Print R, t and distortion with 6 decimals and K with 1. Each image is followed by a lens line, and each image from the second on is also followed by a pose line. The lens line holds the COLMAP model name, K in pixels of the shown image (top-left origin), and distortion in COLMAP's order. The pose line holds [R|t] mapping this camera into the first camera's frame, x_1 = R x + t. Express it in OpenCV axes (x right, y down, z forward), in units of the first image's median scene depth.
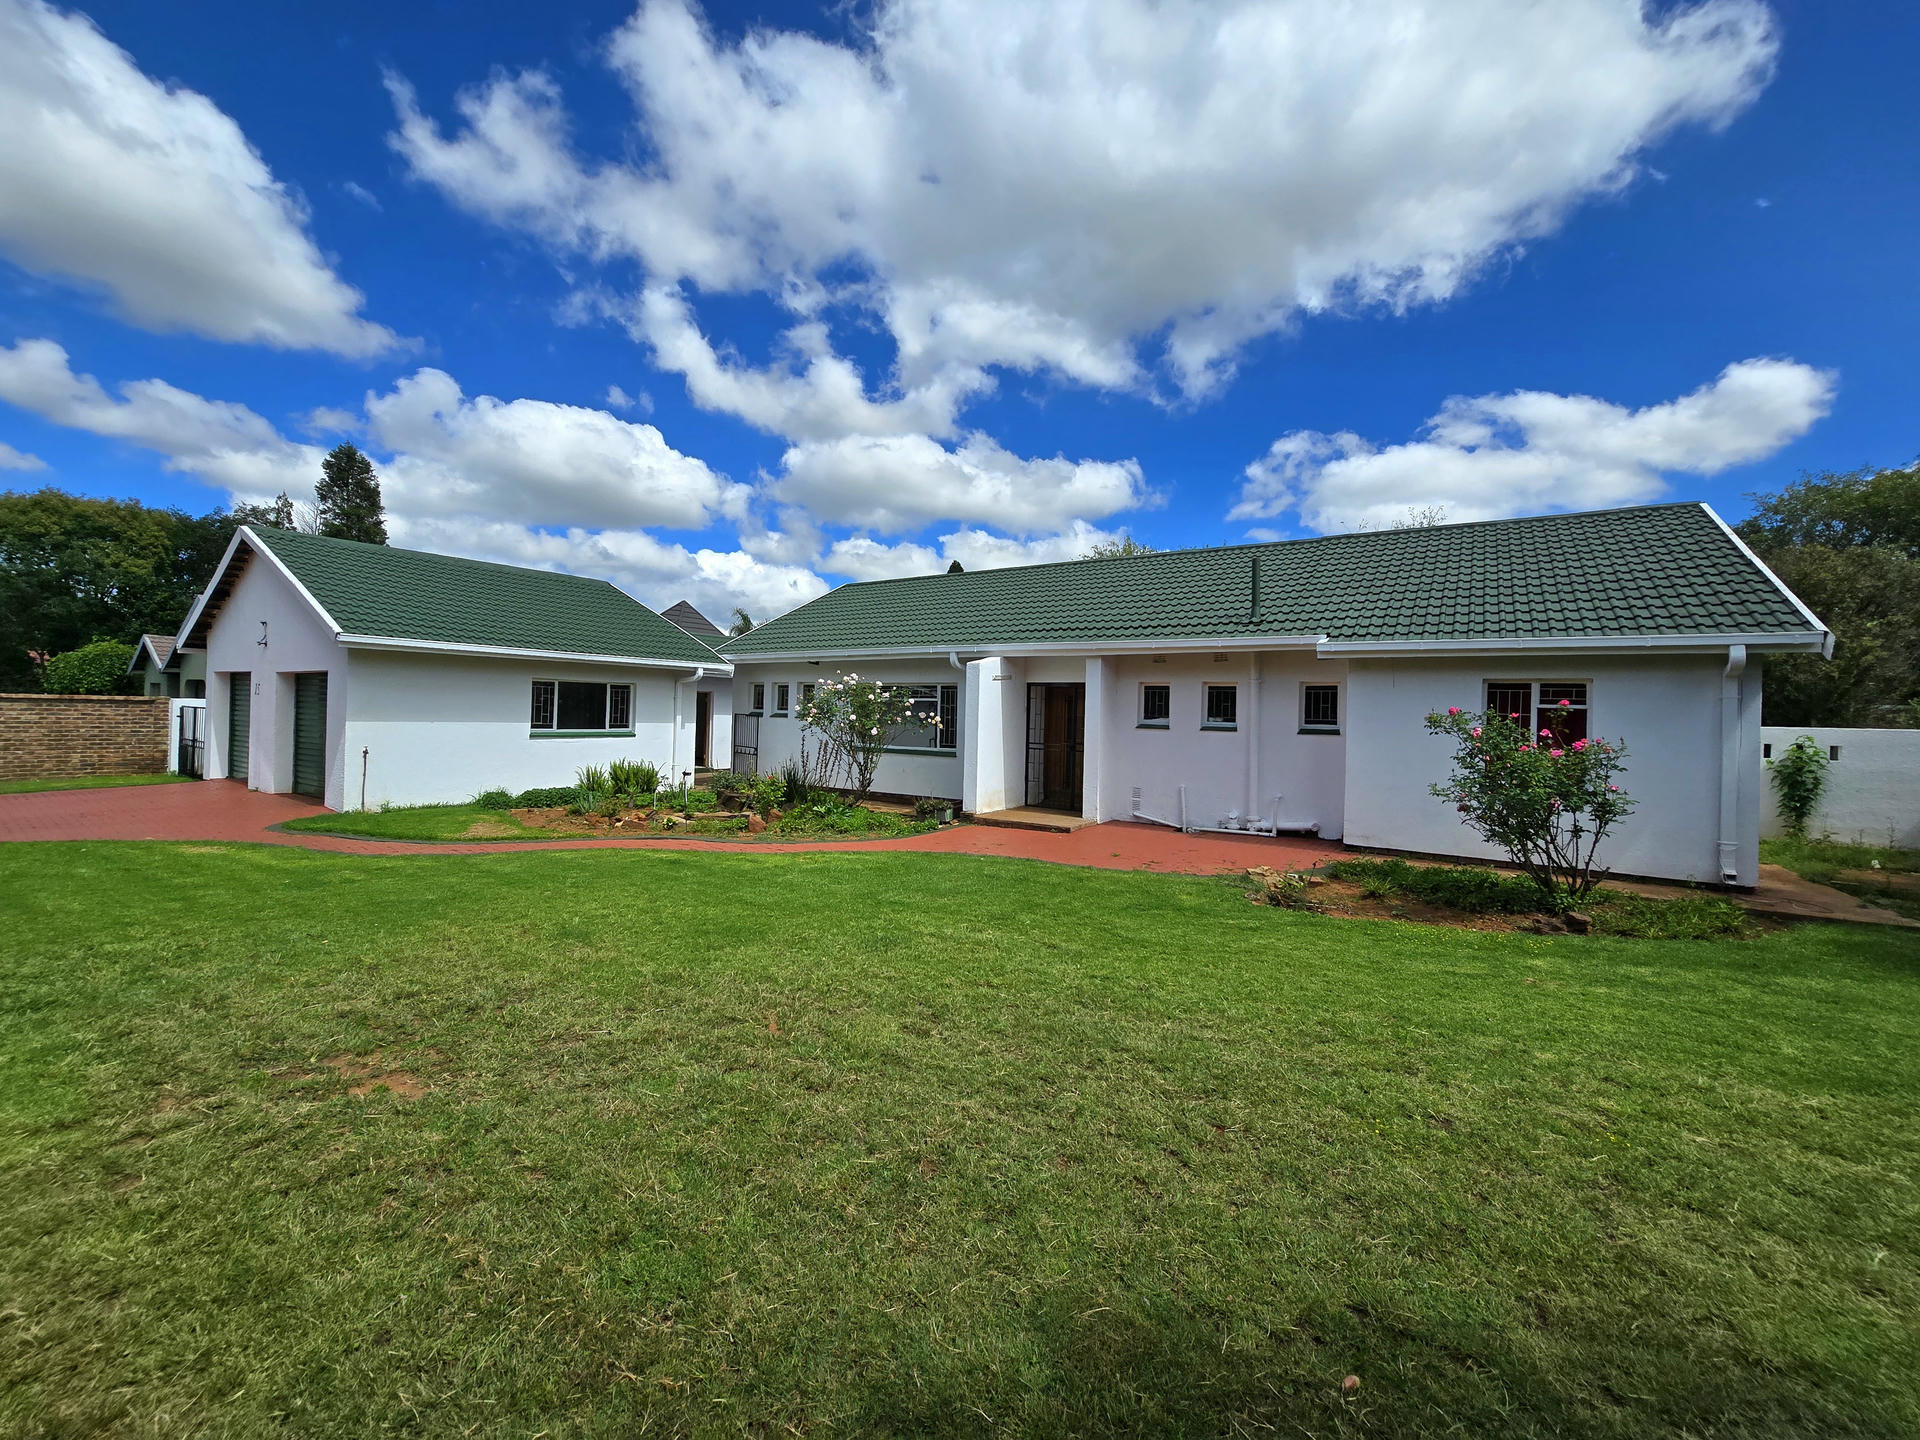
lens RADIAL K [[791.6, 0, 957.6], [0, 791.6, 735.7], [0, 0, 1]] dist [-0.001645, -0.000669]
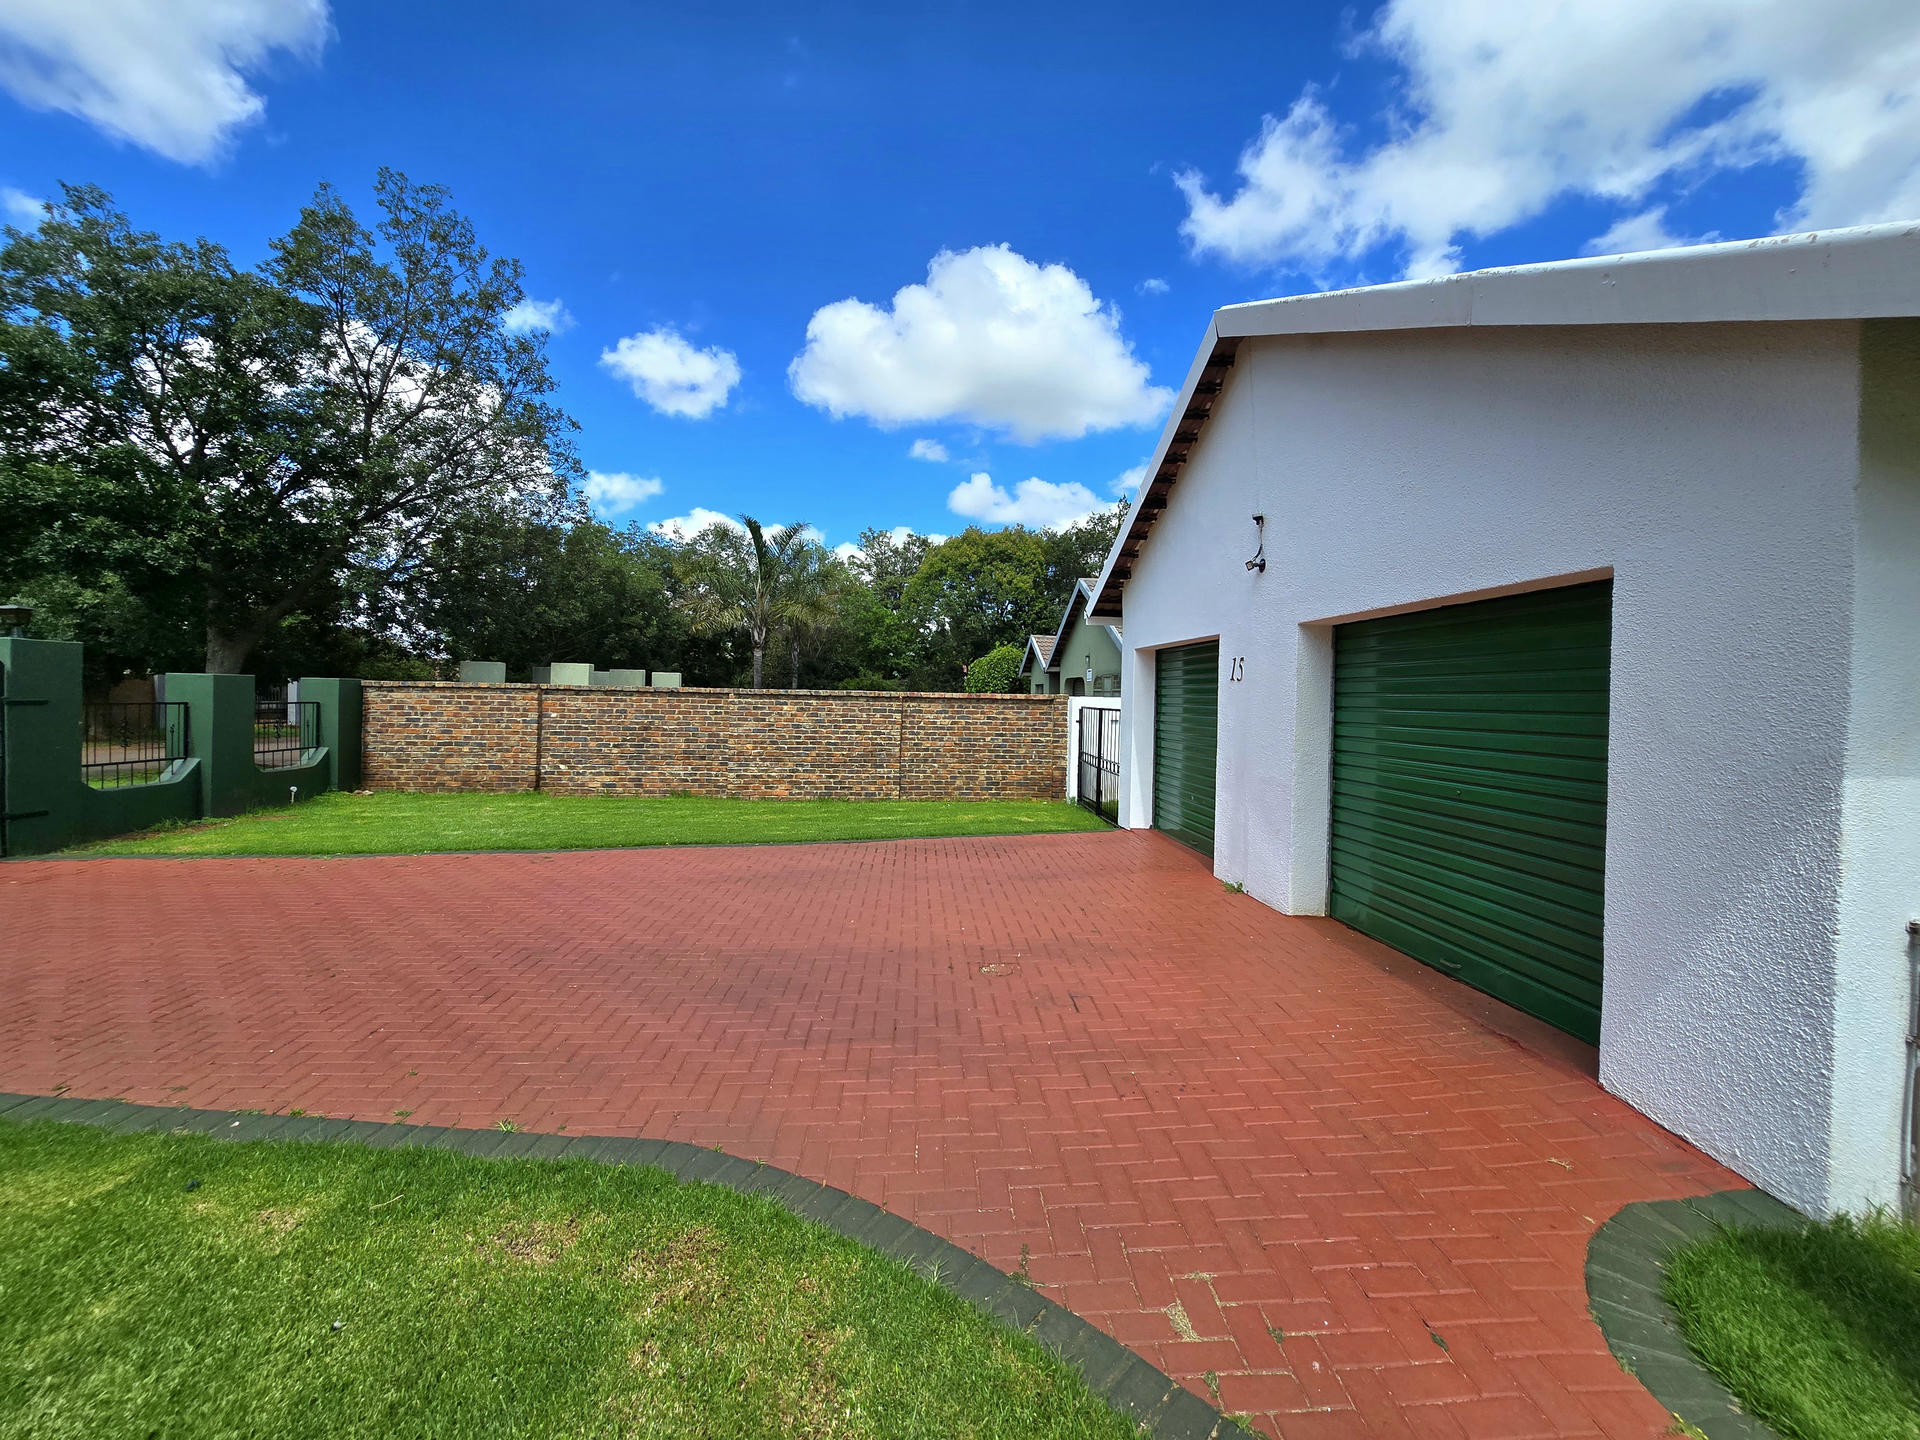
lens RADIAL K [[791.6, 0, 961.2], [0, 791.6, 703.5], [0, 0, 1]] dist [-0.001645, -0.000669]
pose [[0.645519, -0.001711, -0.763742, -0.079391], [-0.035548, 0.998846, -0.032283, -0.002155], [0.762917, 0.047989, 0.644713, 0.071615]]
